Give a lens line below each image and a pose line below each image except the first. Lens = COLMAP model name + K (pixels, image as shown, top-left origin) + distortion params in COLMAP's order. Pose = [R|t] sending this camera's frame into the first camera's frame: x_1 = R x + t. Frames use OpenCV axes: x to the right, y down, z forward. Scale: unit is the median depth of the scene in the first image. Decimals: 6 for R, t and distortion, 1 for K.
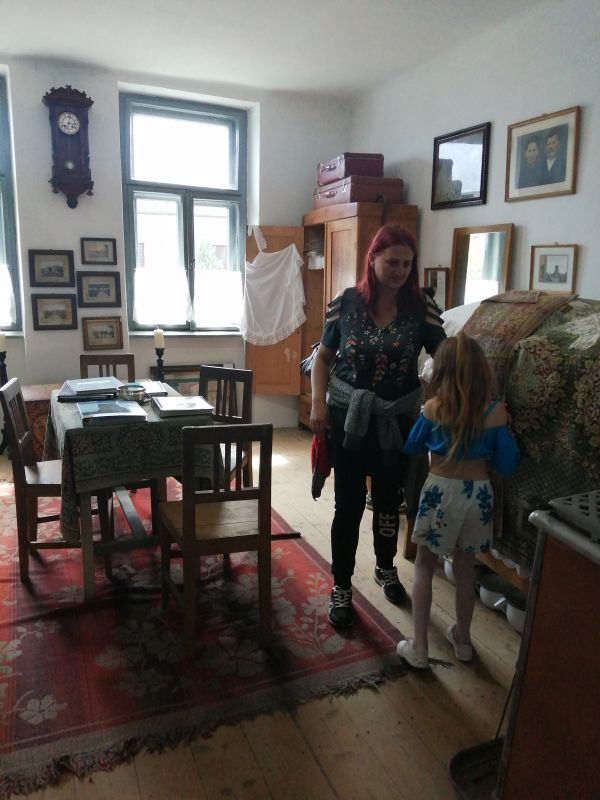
lens RADIAL K [[646.0, 0, 300.3], [0, 646.0, 401.9], [0, 0, 1]] dist [0.017414, -0.011682]
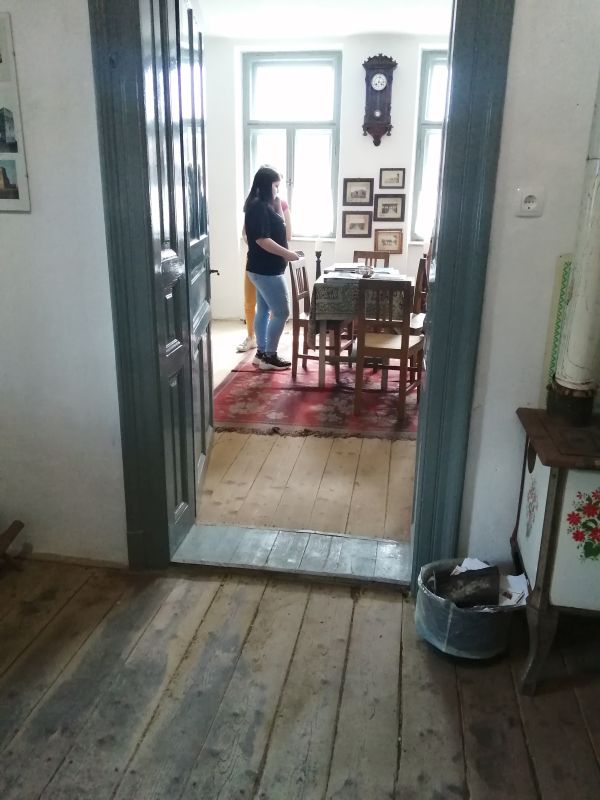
lens RADIAL K [[646.0, 0, 298.3], [0, 646.0, 398.7], [0, 0, 1]] dist [0.017414, -0.011682]
pose [[0.851537, 0.151645, -0.501885, 0.278242], [-0.101093, 0.986784, 0.126637, 0.070197], [0.514456, -0.057099, 0.855613, -0.284804]]
